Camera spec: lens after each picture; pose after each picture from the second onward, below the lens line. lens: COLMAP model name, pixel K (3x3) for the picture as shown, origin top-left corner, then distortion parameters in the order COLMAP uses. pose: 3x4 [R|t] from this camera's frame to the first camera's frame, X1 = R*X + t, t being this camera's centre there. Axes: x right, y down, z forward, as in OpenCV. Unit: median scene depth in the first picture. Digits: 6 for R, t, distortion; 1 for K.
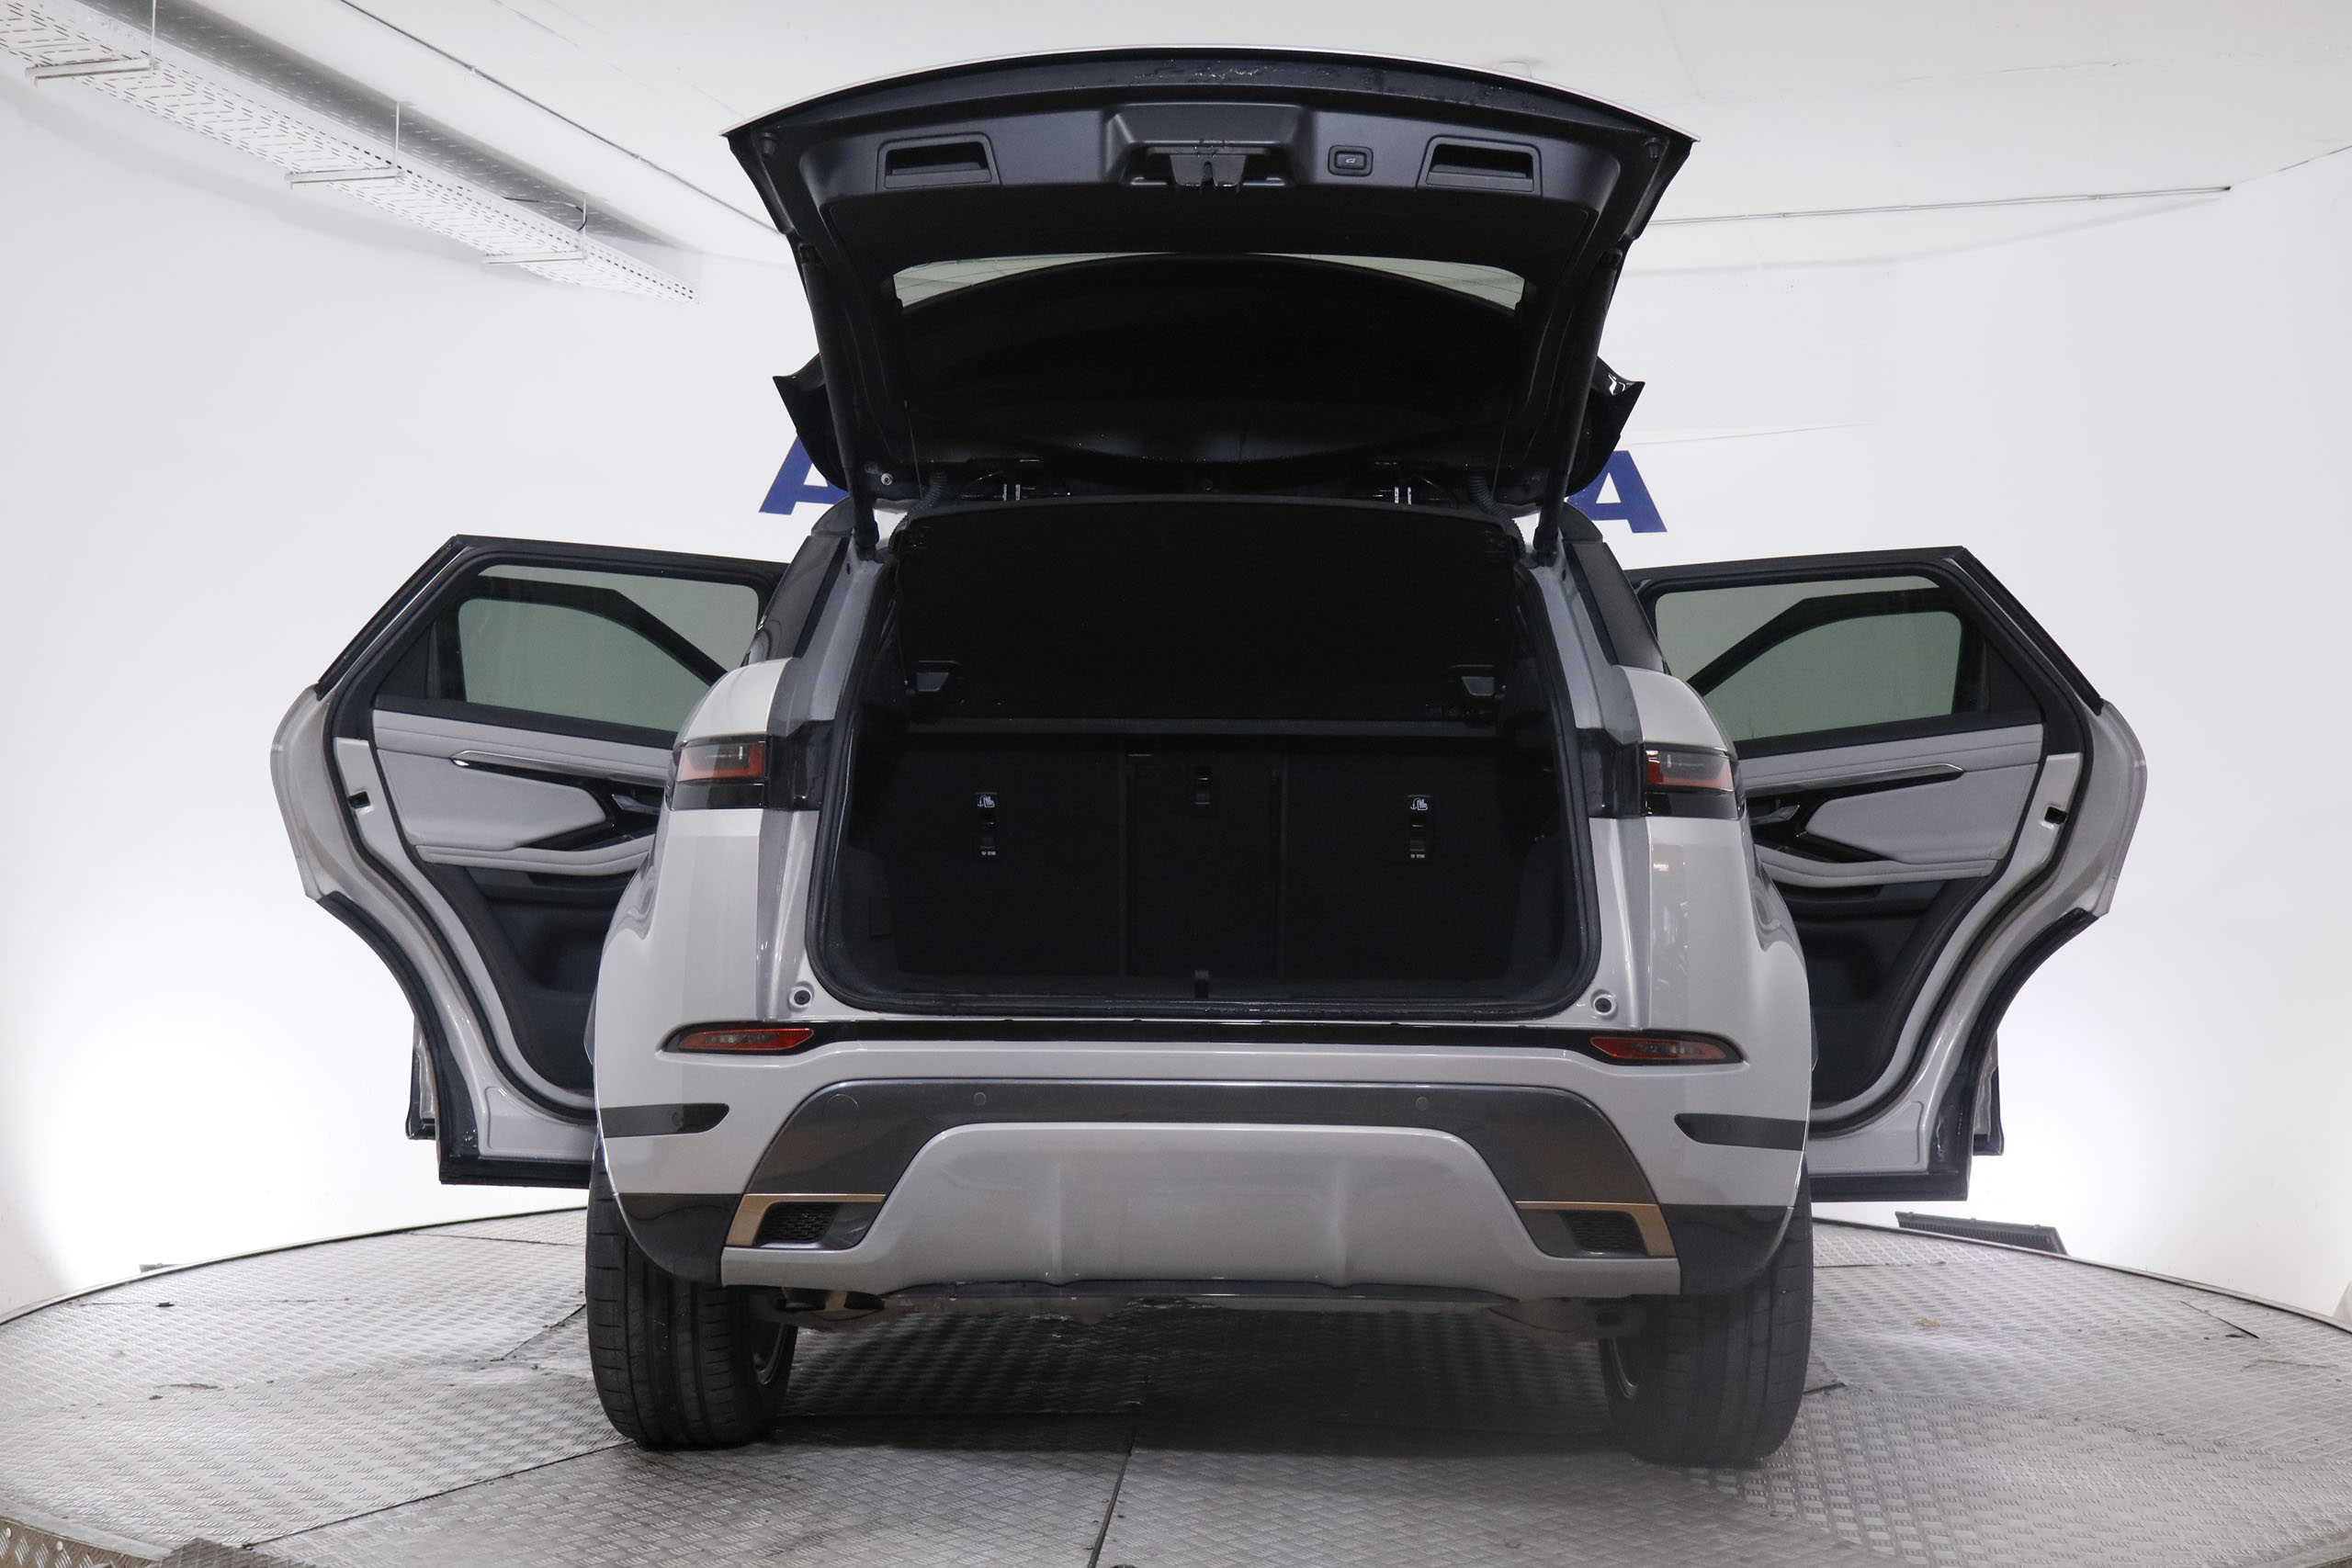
lens RADIAL K [[2756.6, 0, 1183.5], [0, 2756.6, 745.0], [0, 0, 1]] dist [0.033755, 0.000000]
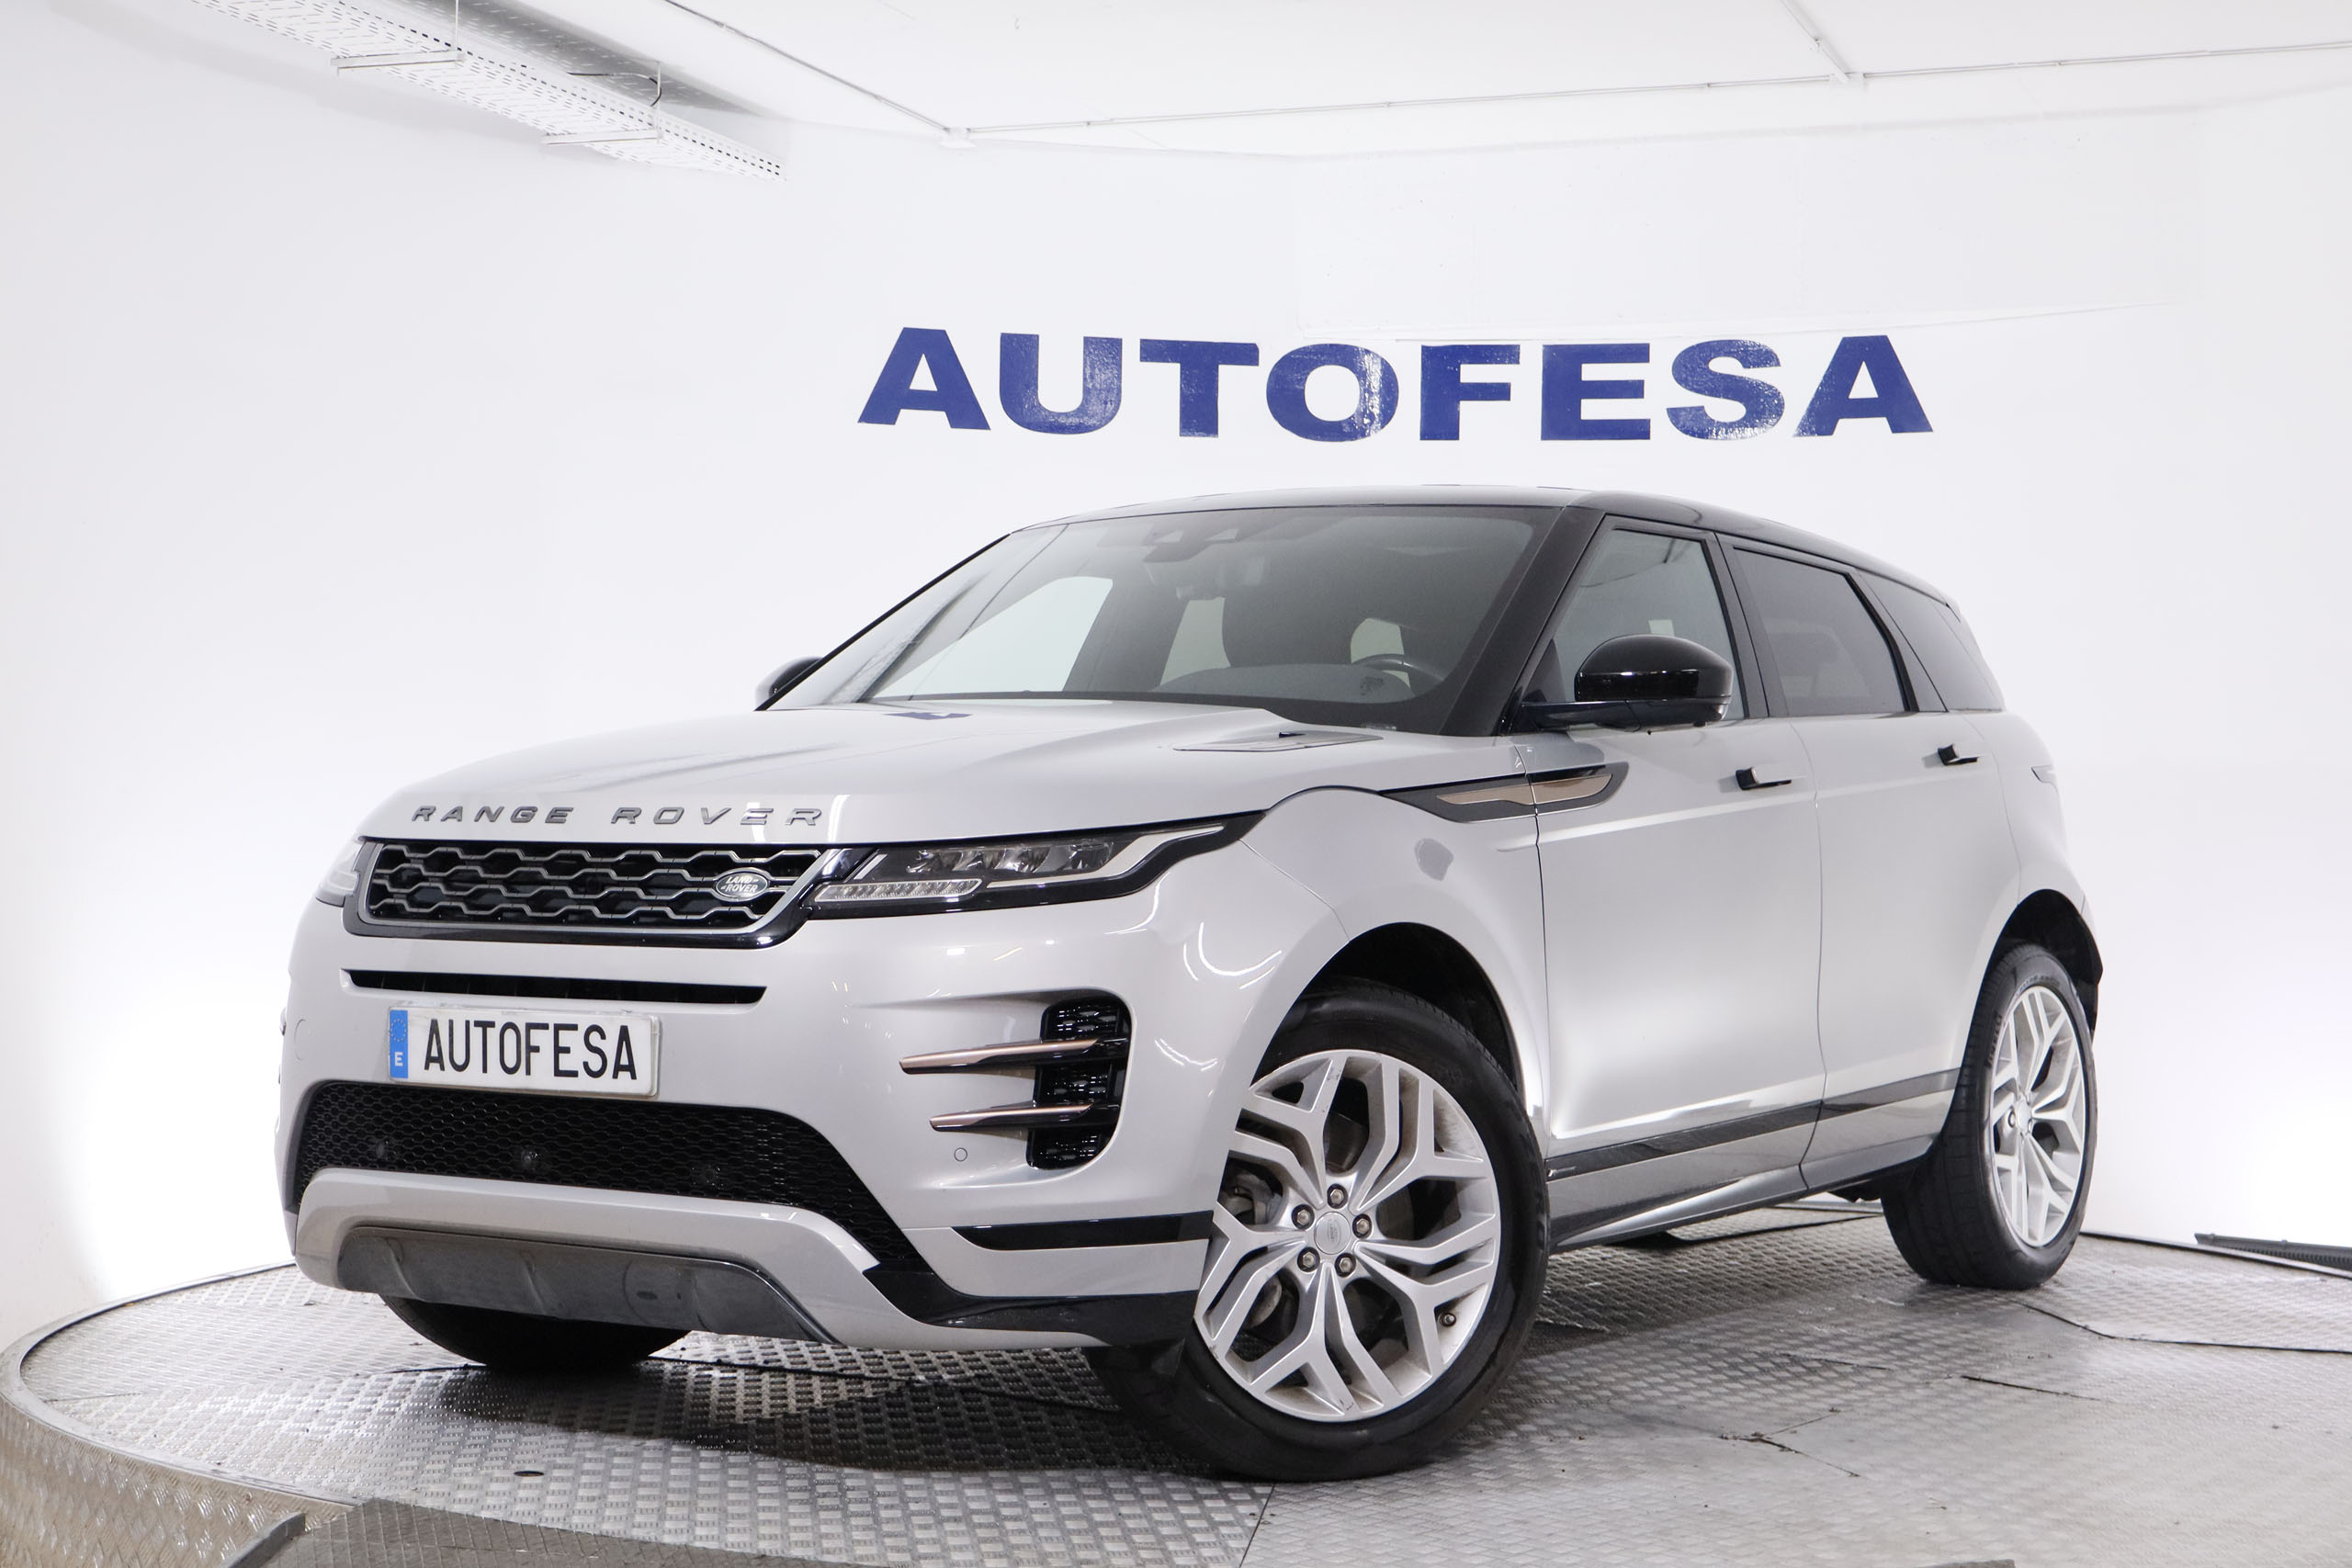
lens RADIAL K [[3682.5, 0, 1180.1], [0, 3682.5, 781.5], [0, 0, 1]] dist [0.035511, 0.000000]
pose [[0.998389, -0.006776, -0.056327, 0.014474], [0.008475, 0.999515, 0.029968, -0.010681], [0.056096, -0.030397, 0.997963, -0.217120]]
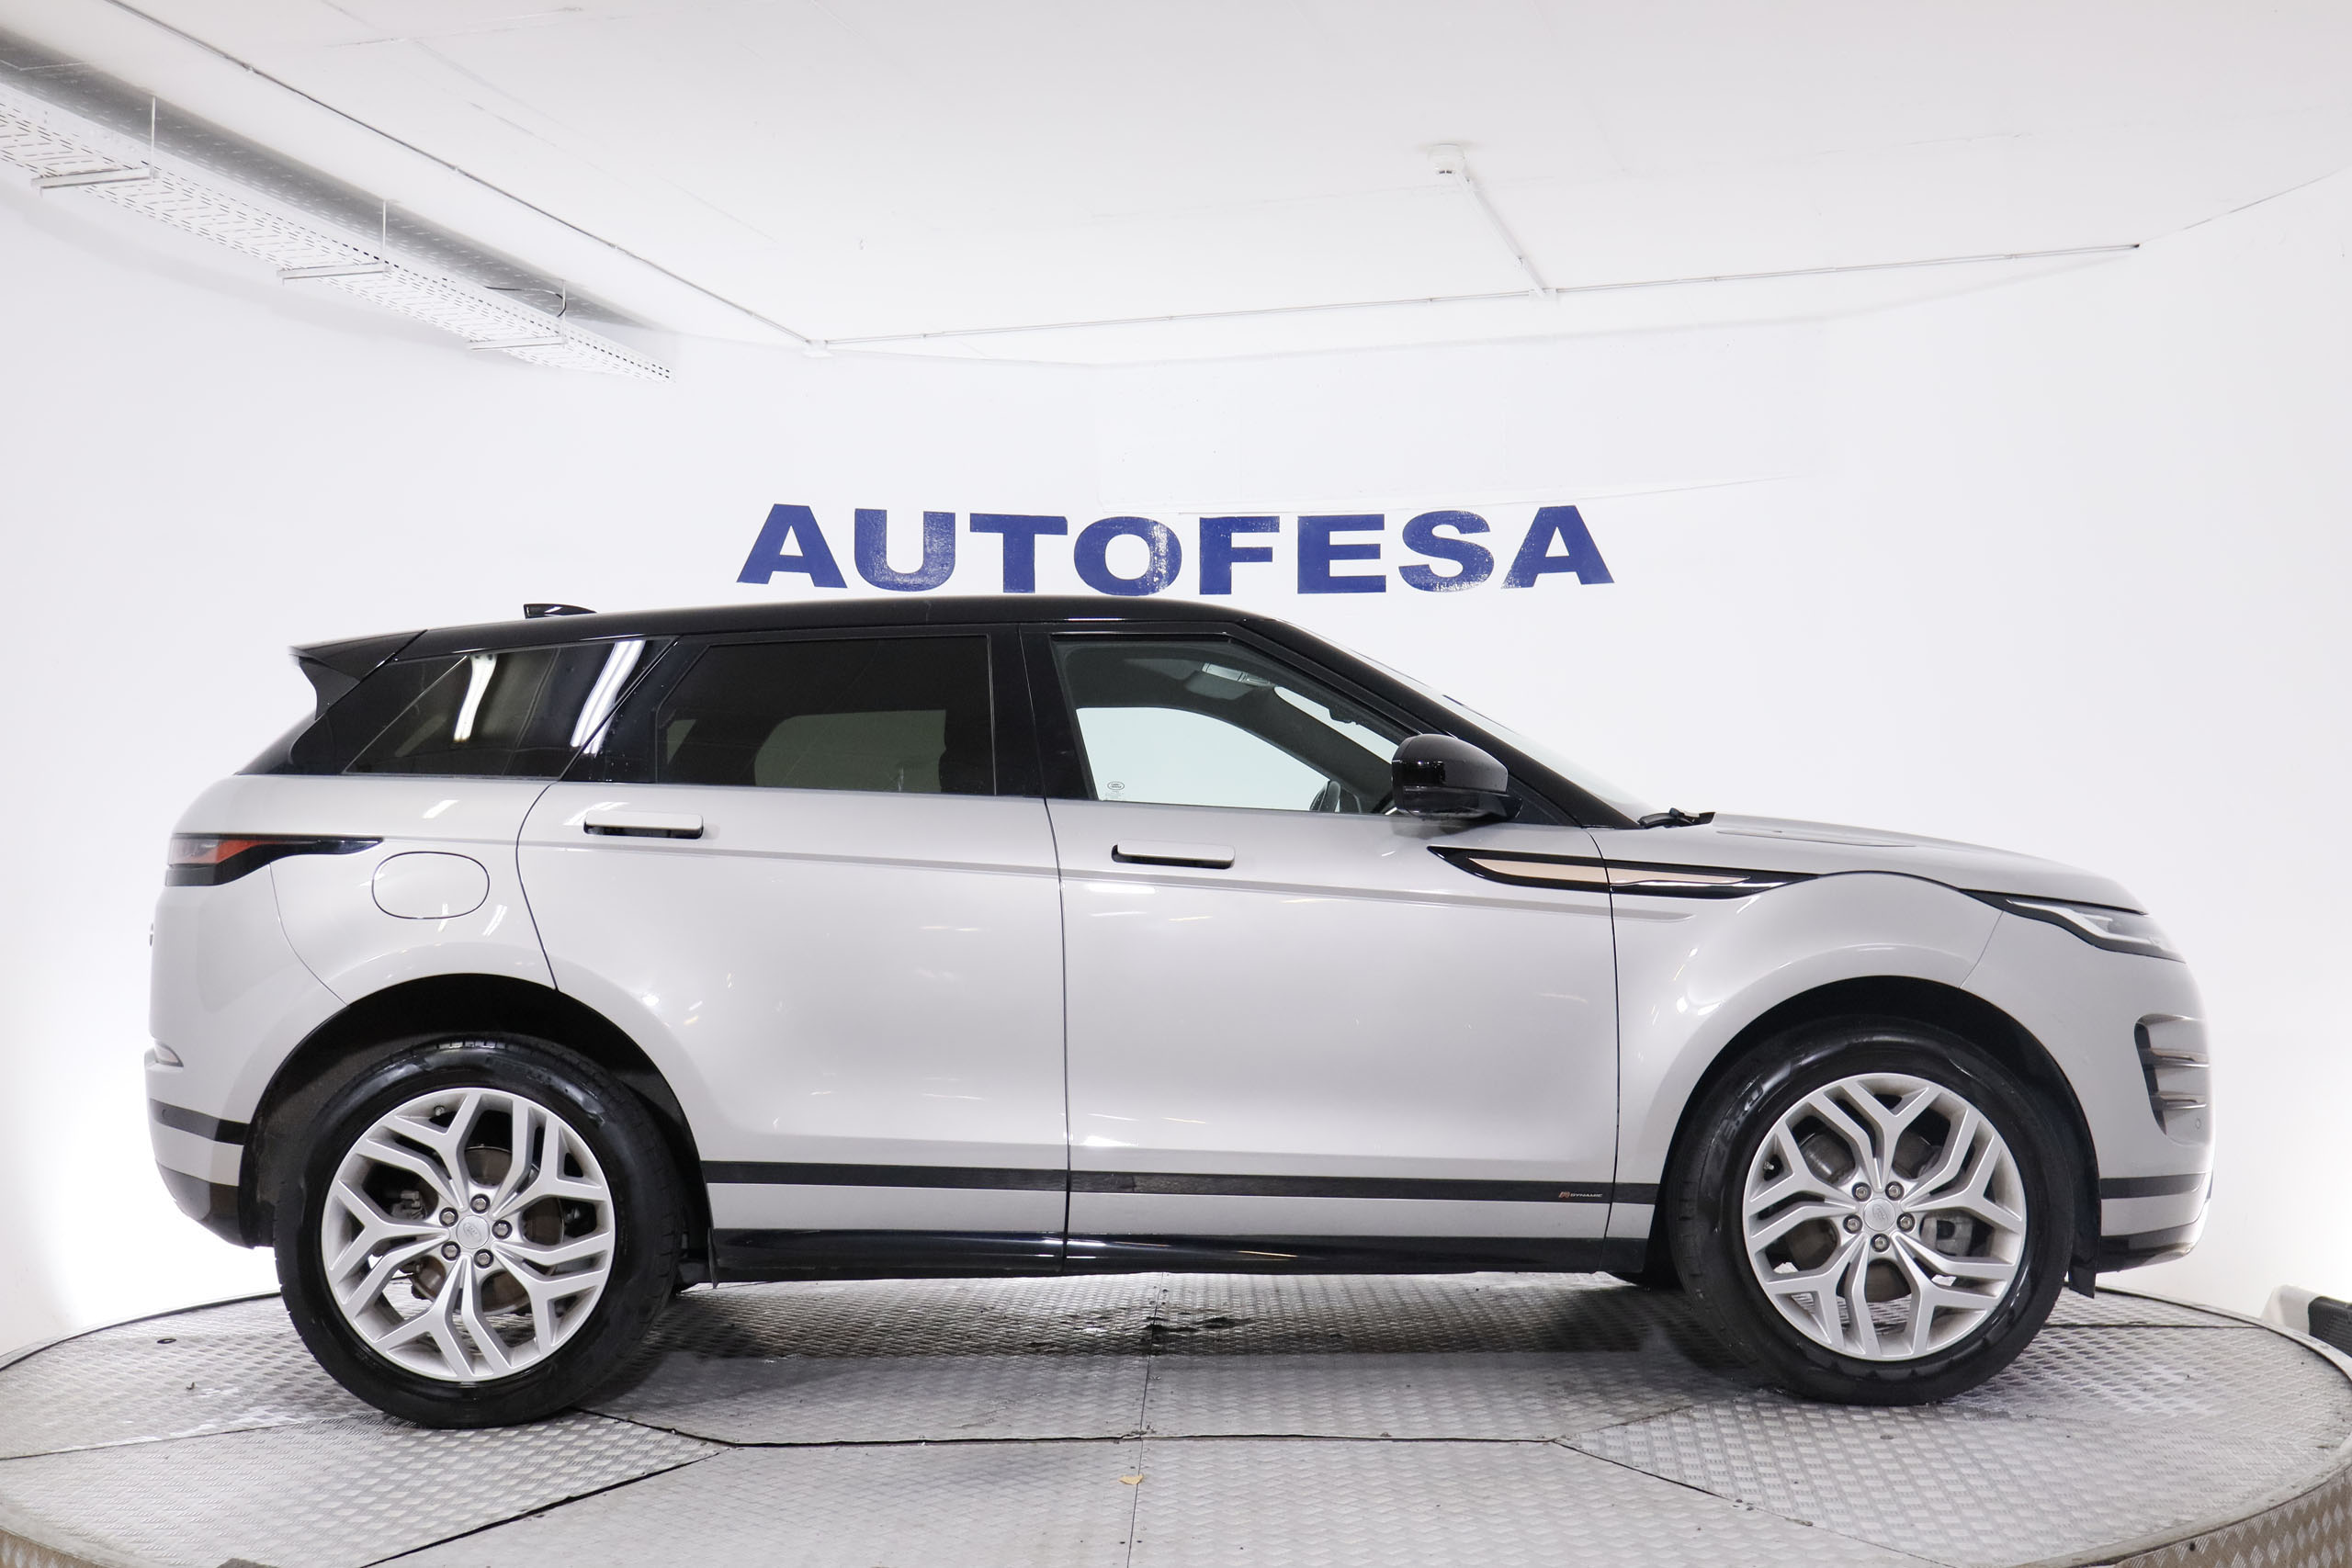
lens RADIAL K [[2756.6, 0, 1176.8], [0, 2756.6, 789.8], [0, 0, 1]] dist [0.033755, 0.000000]
pose [[0.999777, -0.020832, 0.003405, 0.009308], [0.020838, 0.999781, -0.001999, -0.001594], [-0.003363, 0.002069, 0.999992, -0.057972]]
